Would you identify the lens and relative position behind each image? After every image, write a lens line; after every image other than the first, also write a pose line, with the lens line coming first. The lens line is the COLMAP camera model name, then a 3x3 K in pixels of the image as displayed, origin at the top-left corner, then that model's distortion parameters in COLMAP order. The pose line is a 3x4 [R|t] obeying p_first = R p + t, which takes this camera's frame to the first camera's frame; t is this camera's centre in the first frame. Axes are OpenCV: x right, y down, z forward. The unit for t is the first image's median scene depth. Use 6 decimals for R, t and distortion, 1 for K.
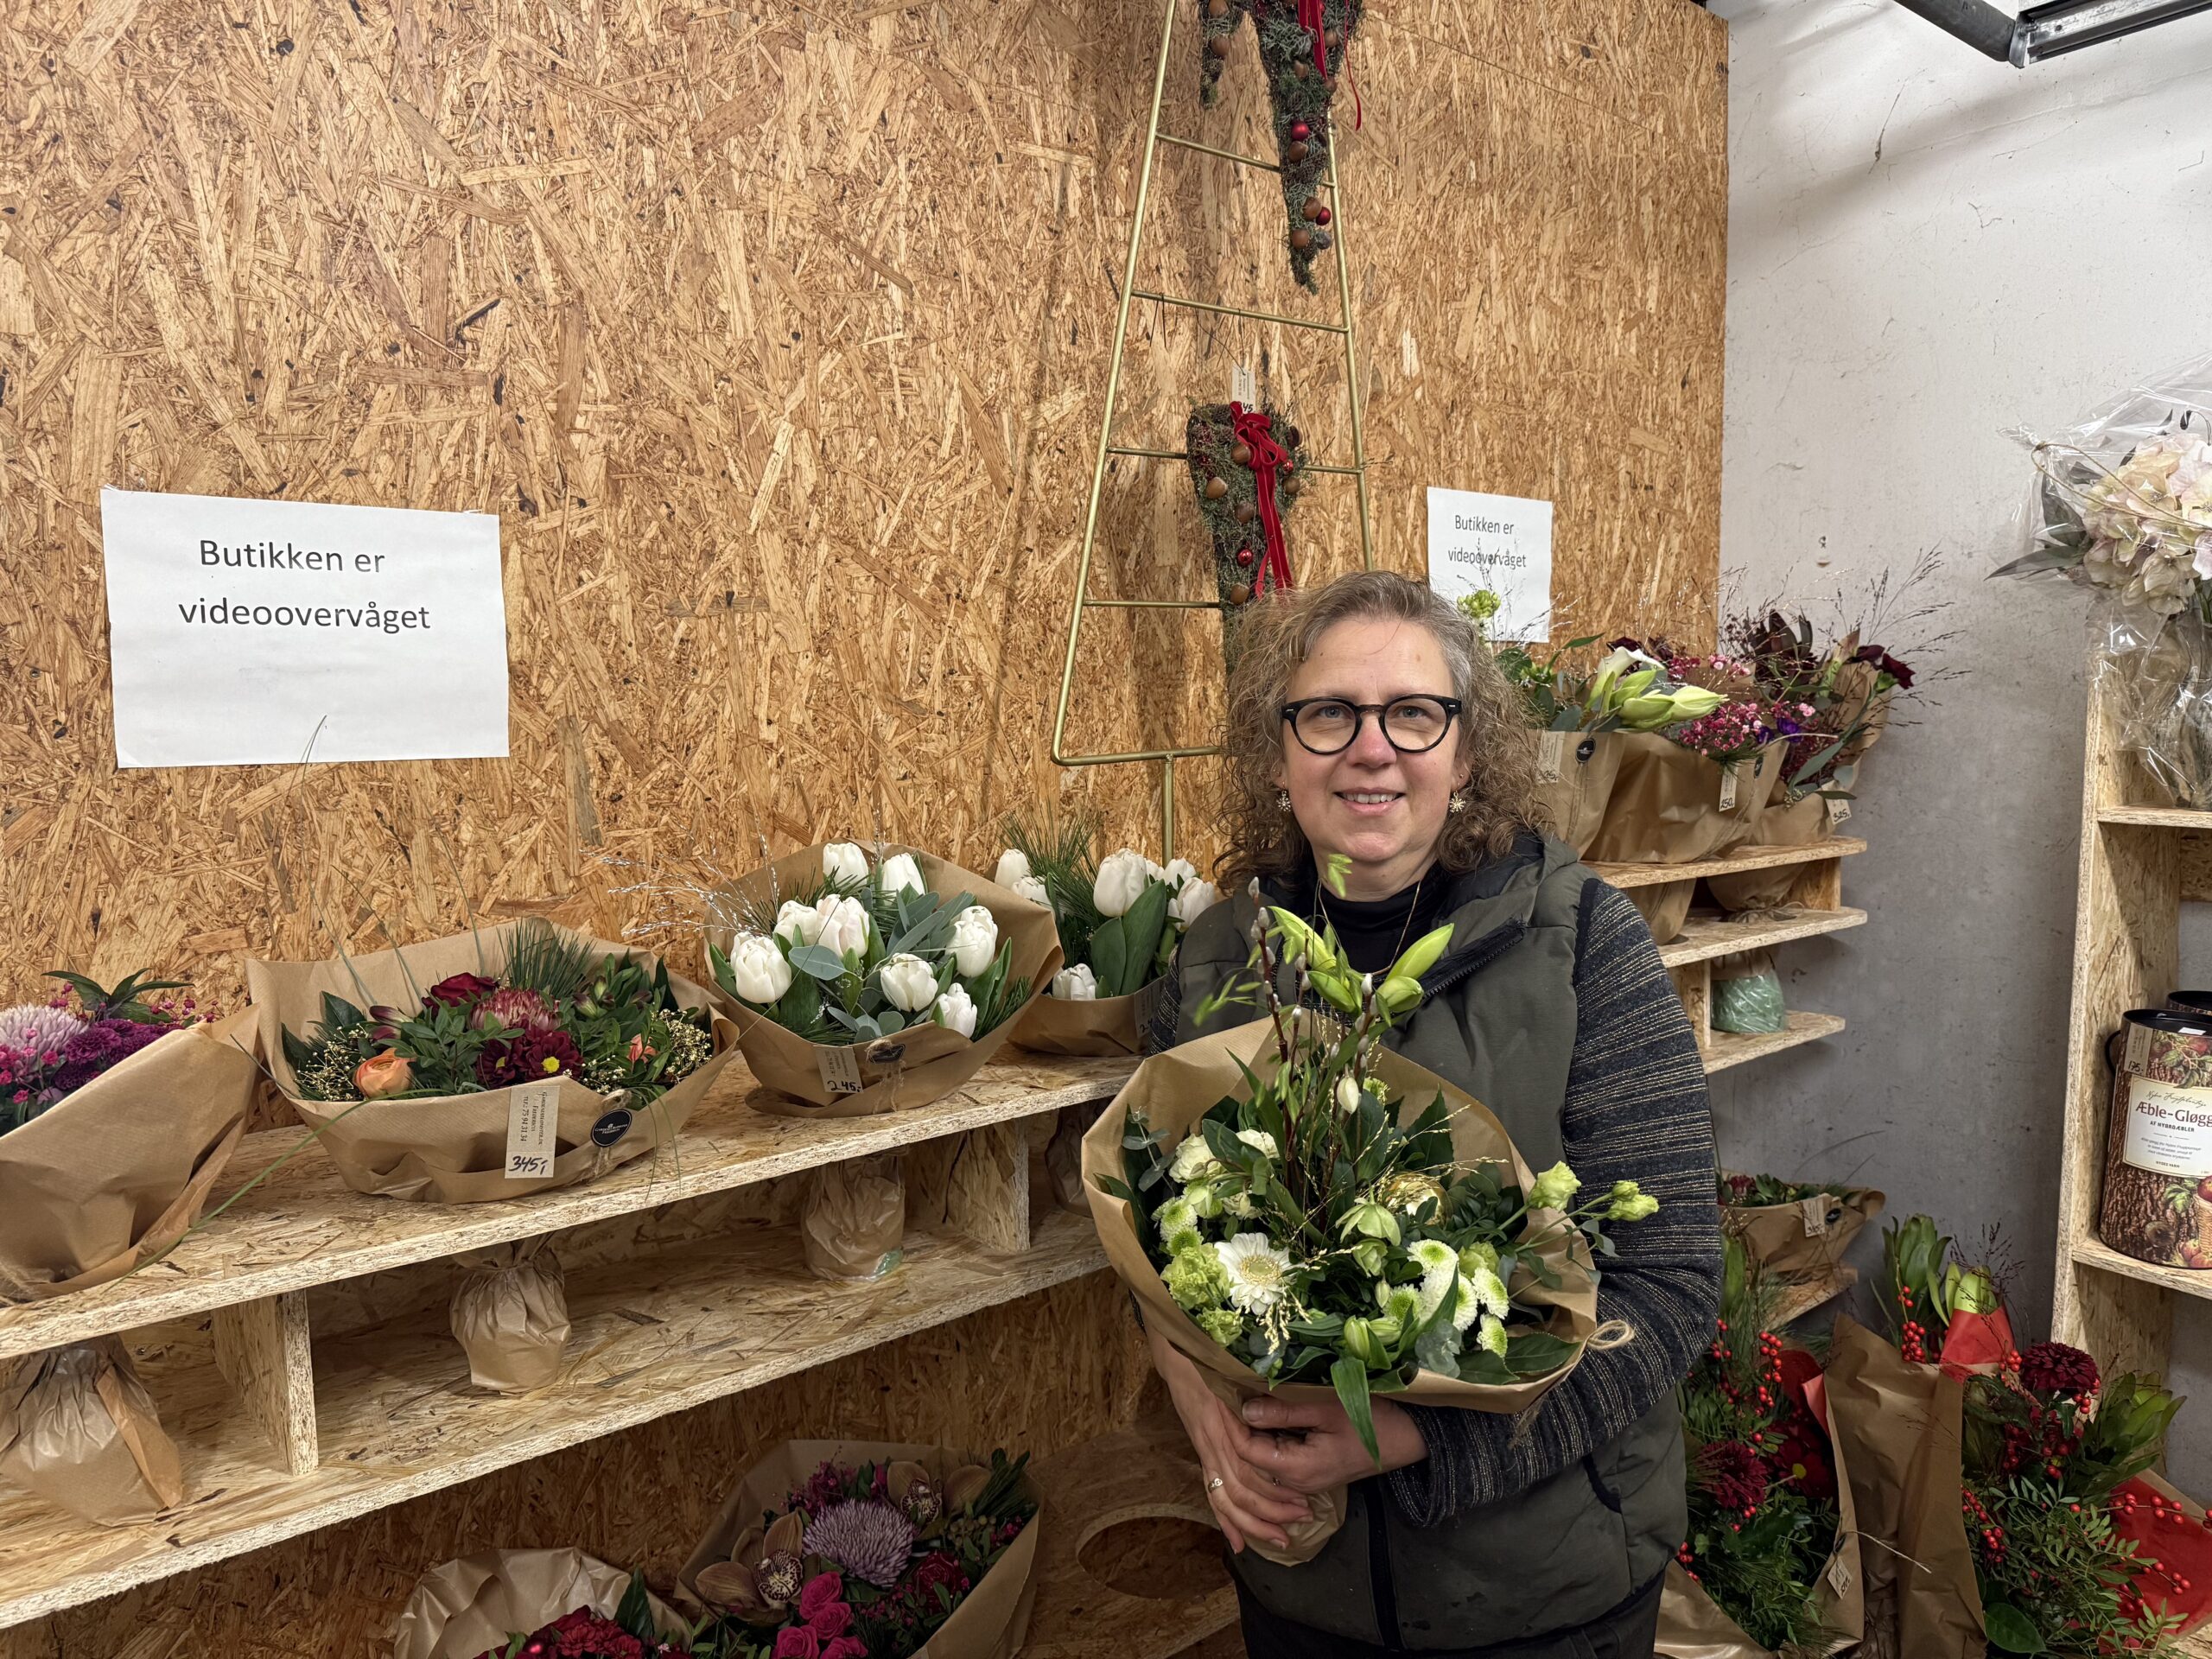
lens RADIAL K [[1484.8, 0, 1128.5], [0, 1484.8, 865.0], [0, 0, 1]] dist [0.063751, -0.069082]
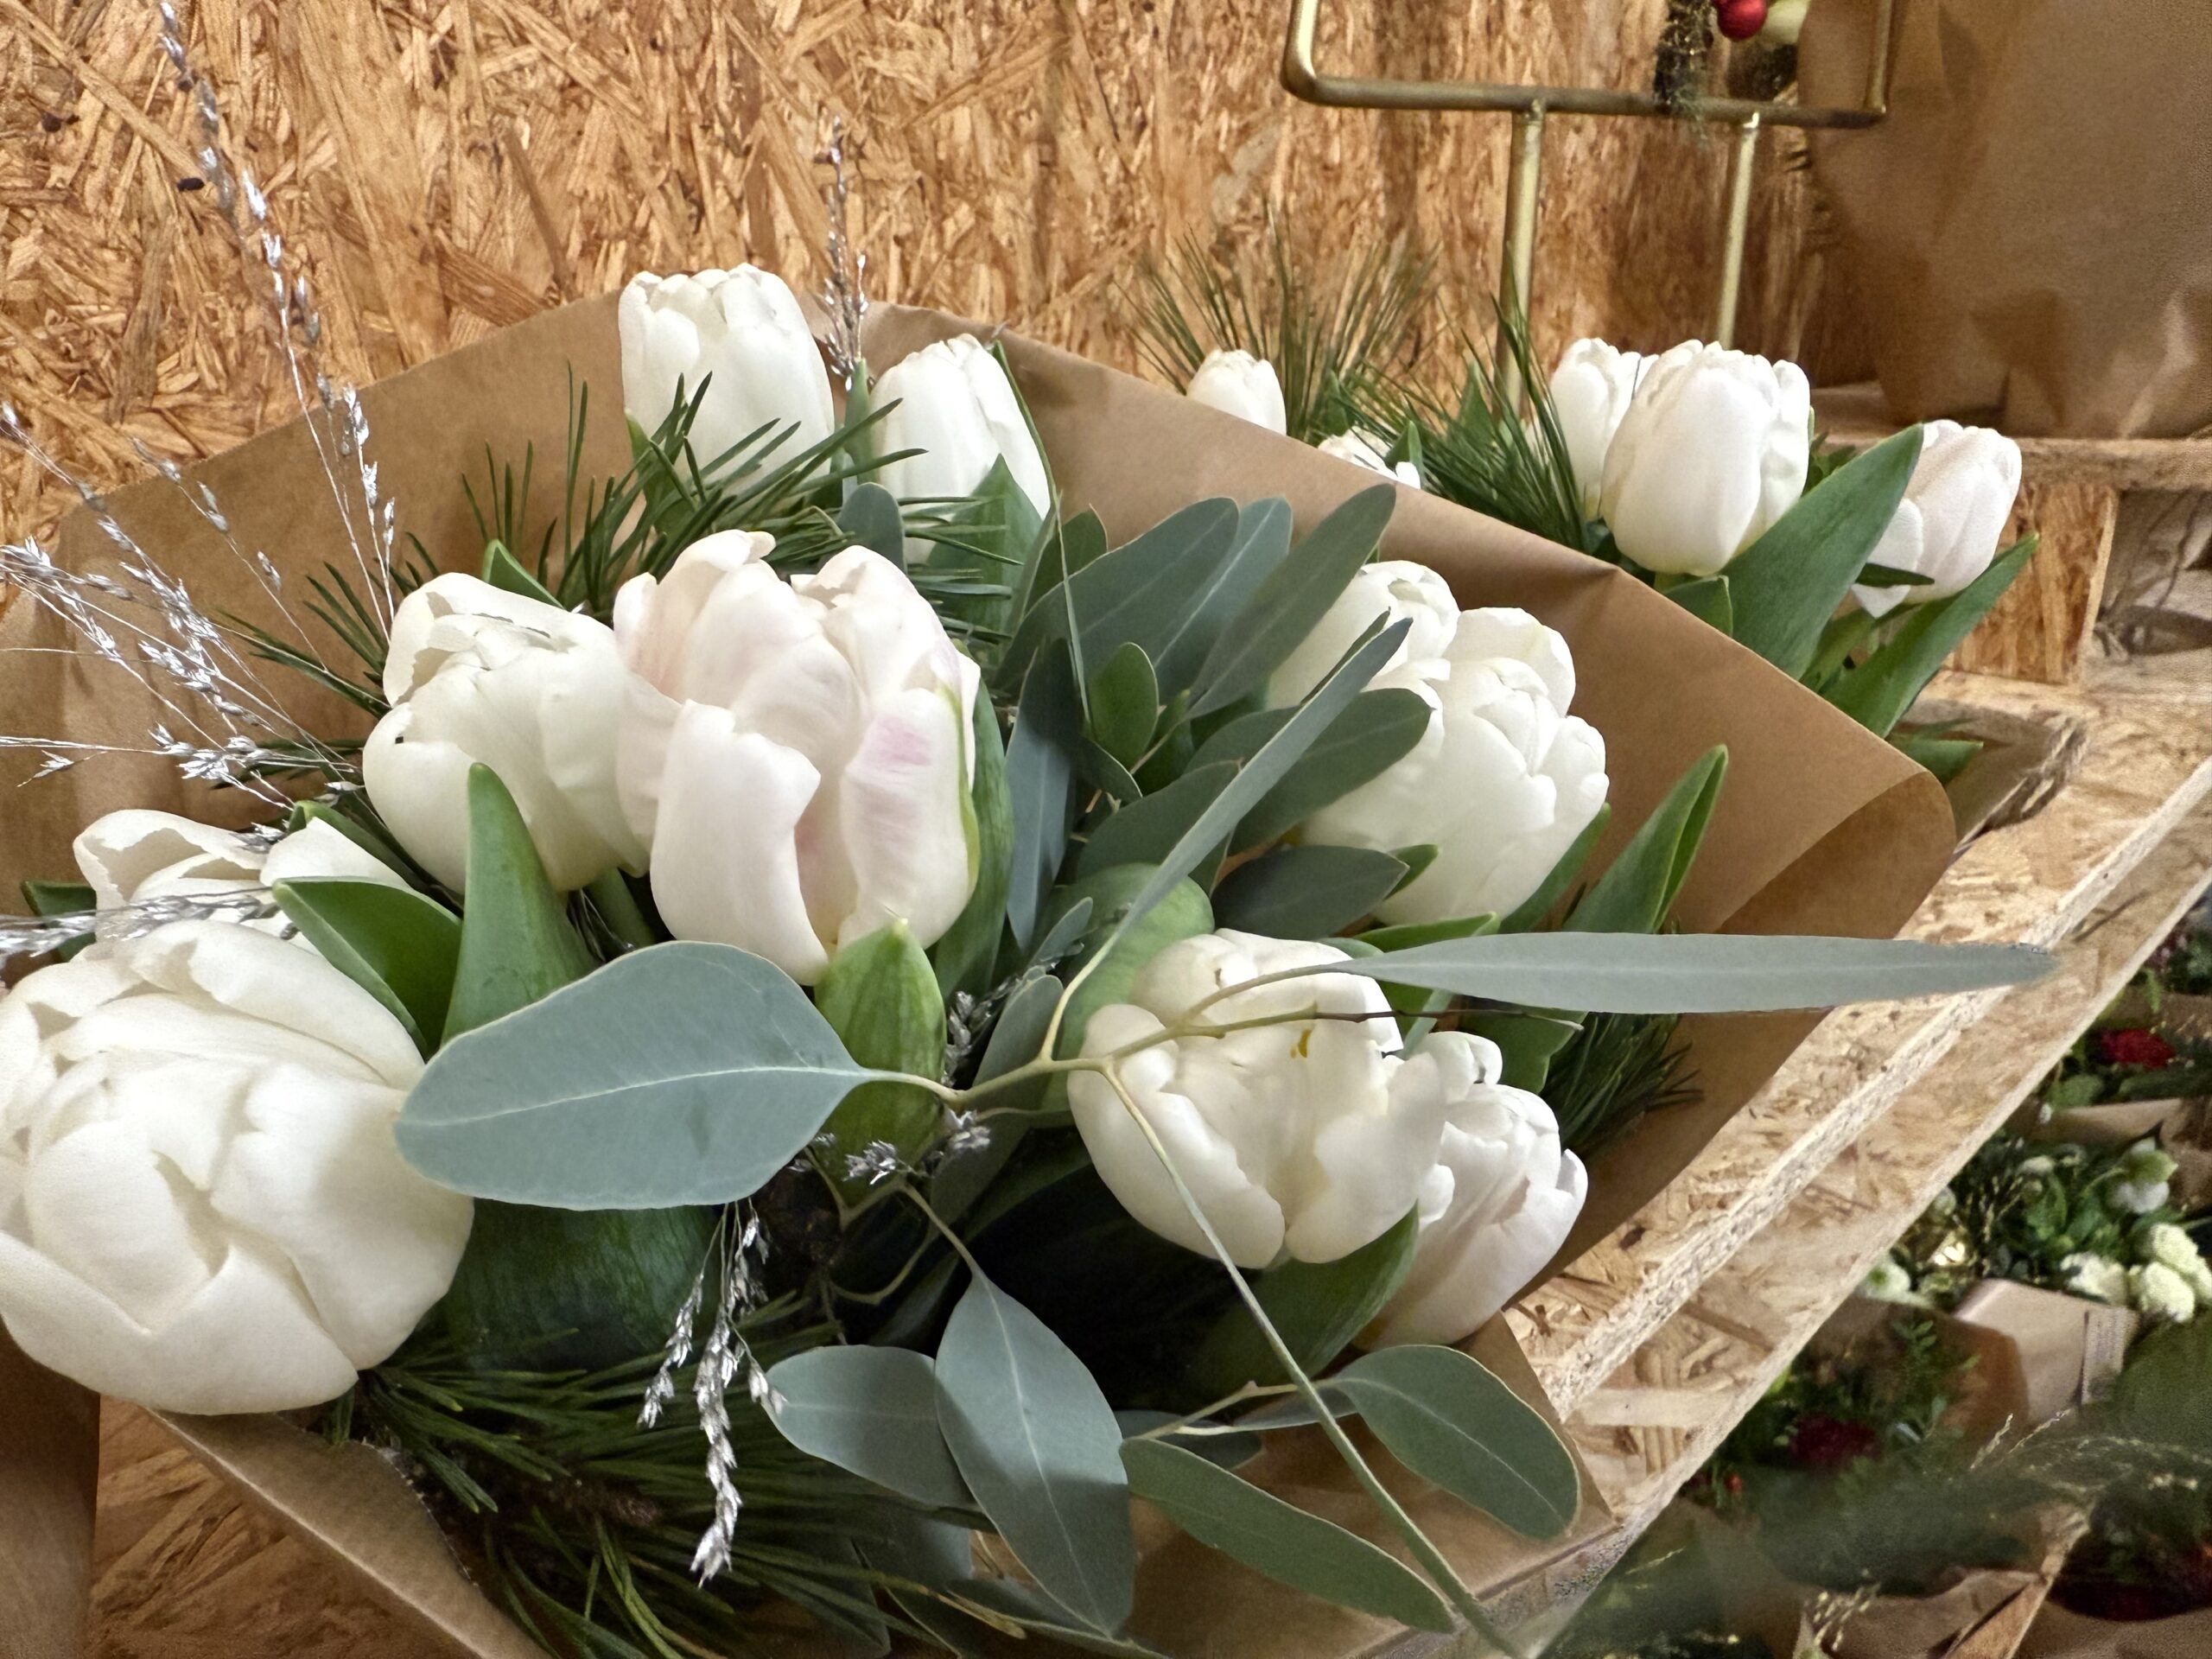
lens RADIAL K [[1545.0, 0, 1013.5], [0, 1545.0, 821.3], [0, 0, 1]] dist [-0.005125, -0.003713]
pose [[0.998401, -0.037217, 0.042552, -0.148892], [0.026704, 0.973932, 0.225263, 0.012037], [-0.049827, -0.223767, 0.973368, 0.709239]]
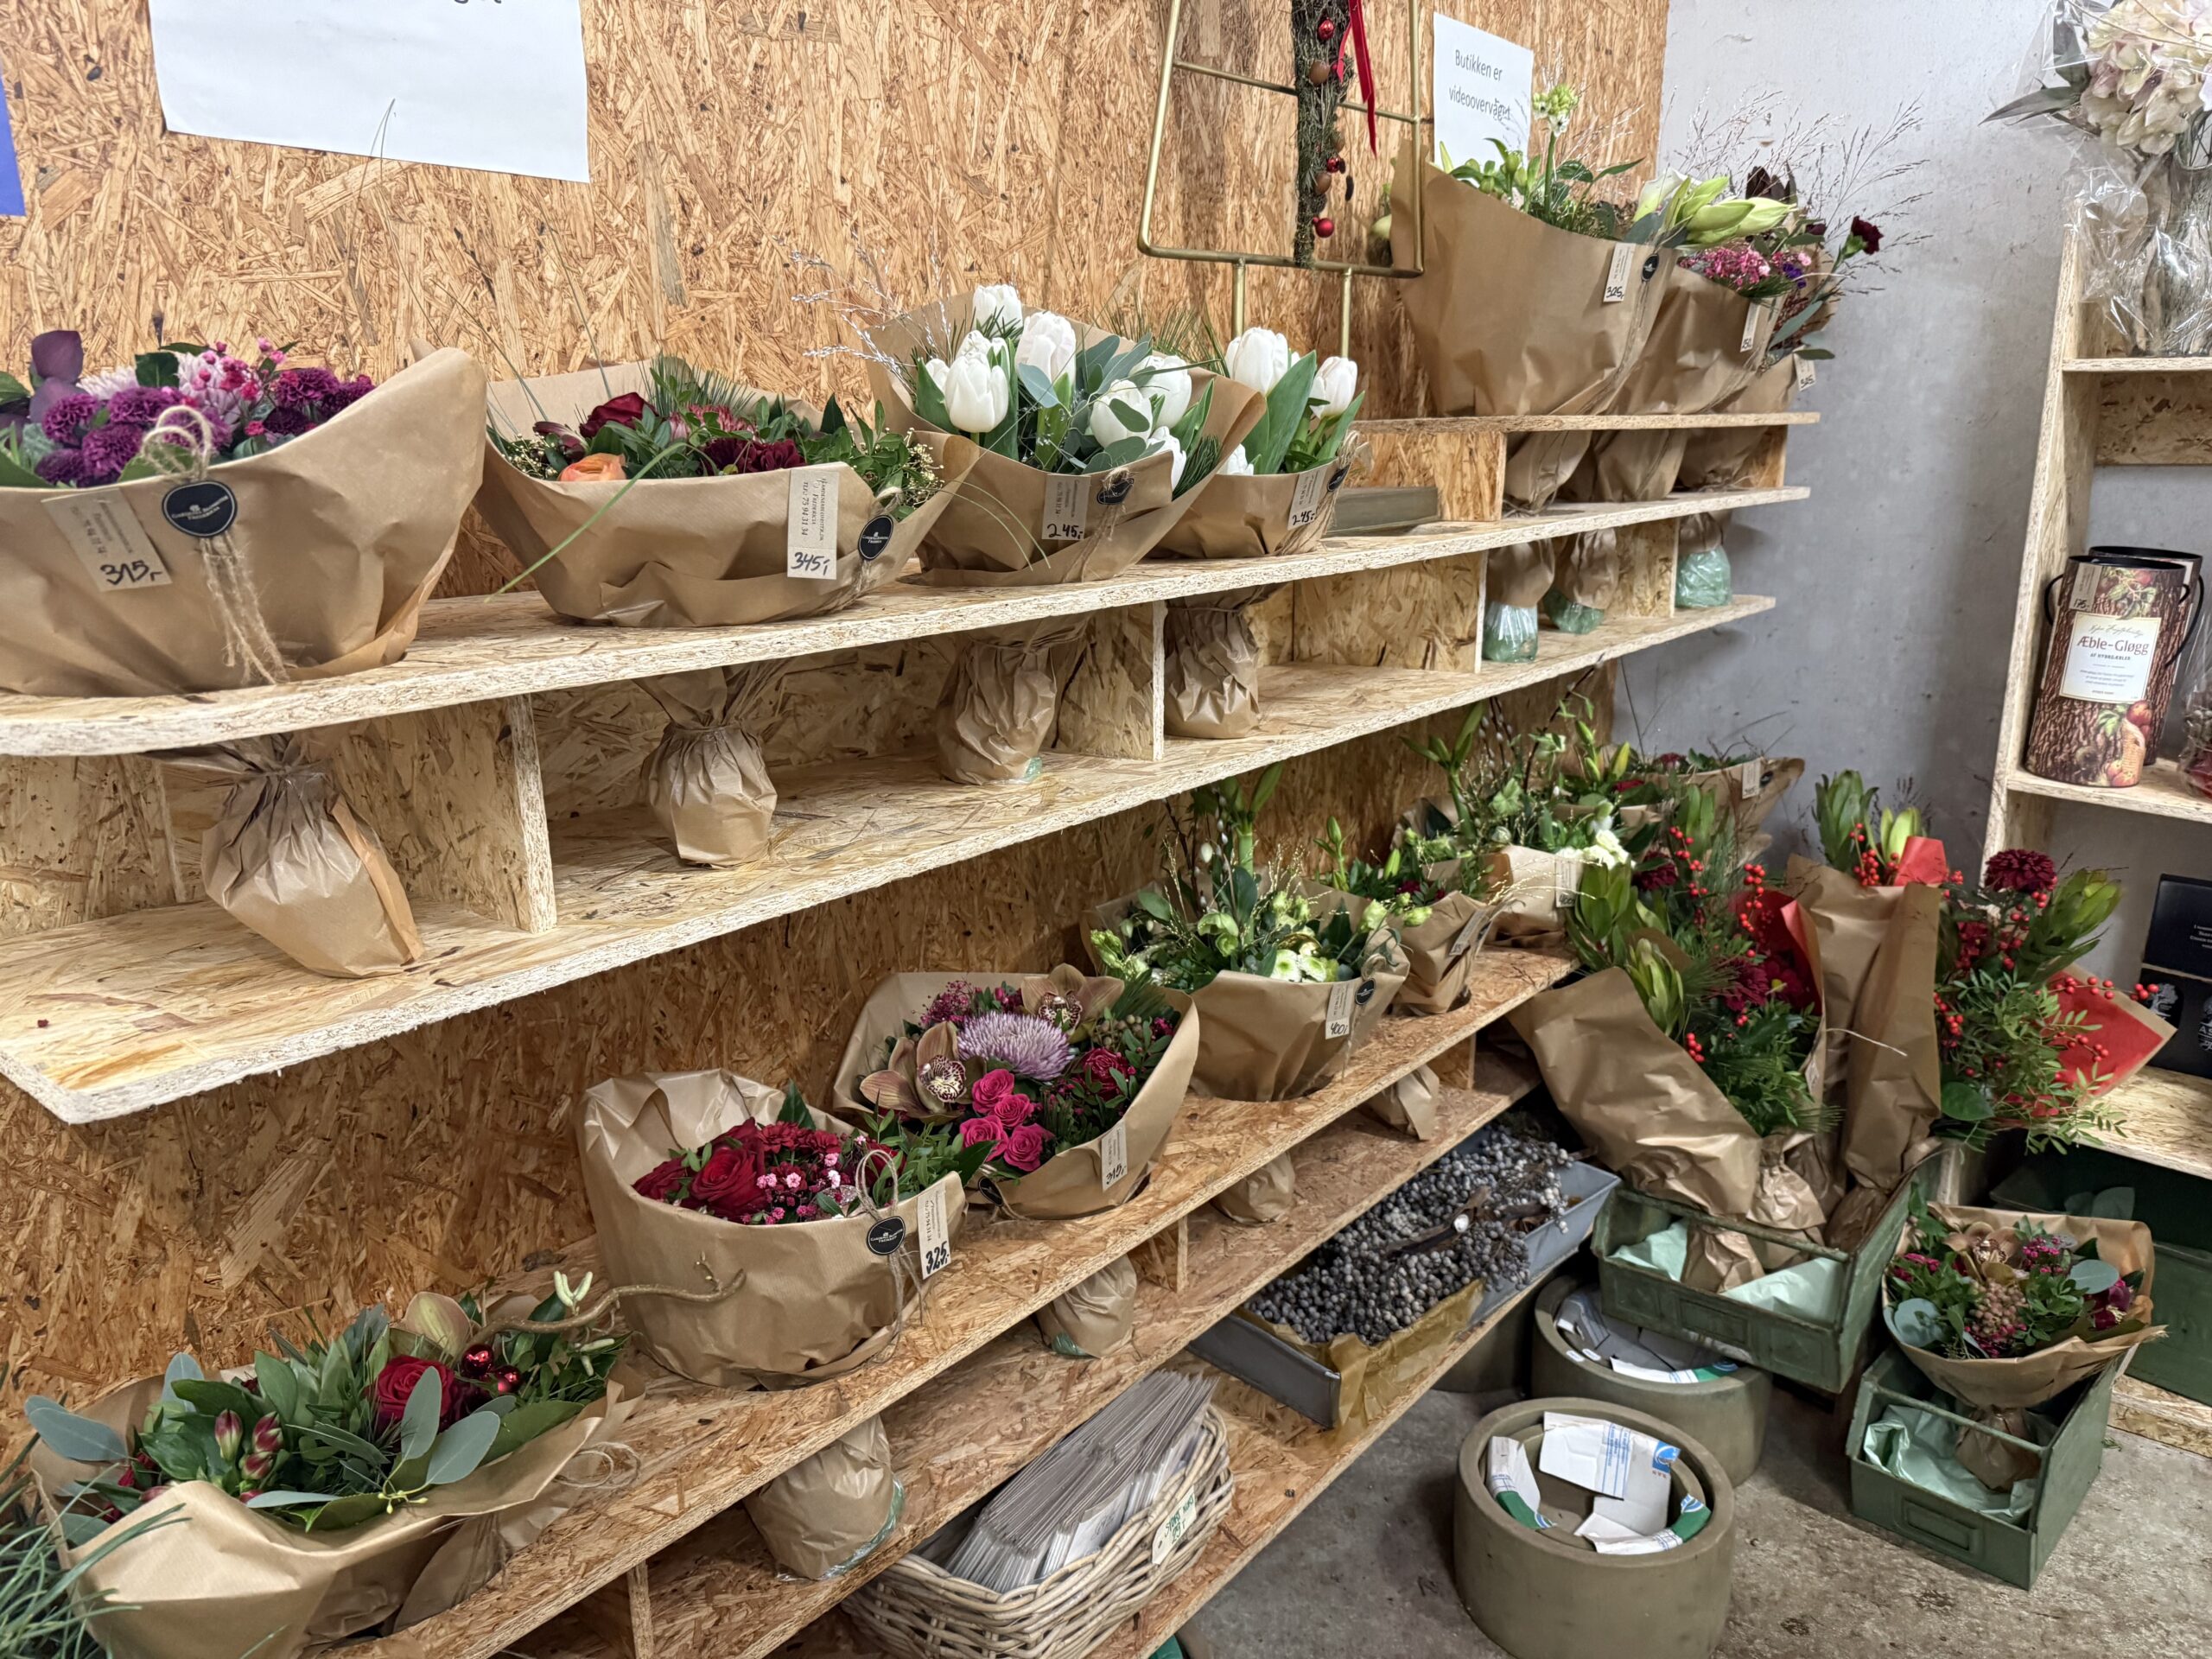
lens RADIAL K [[1508.6, 0, 1106.0], [0, 1508.6, 829.5], [0, 0, 1]] dist [0.027326, -0.018494]
pose [[0.985475, -0.039053, 0.165269, -0.267816], [0.013029, 0.987717, 0.155710, 0.153228], [-0.169320, -0.151296, 0.973879, 0.051284]]
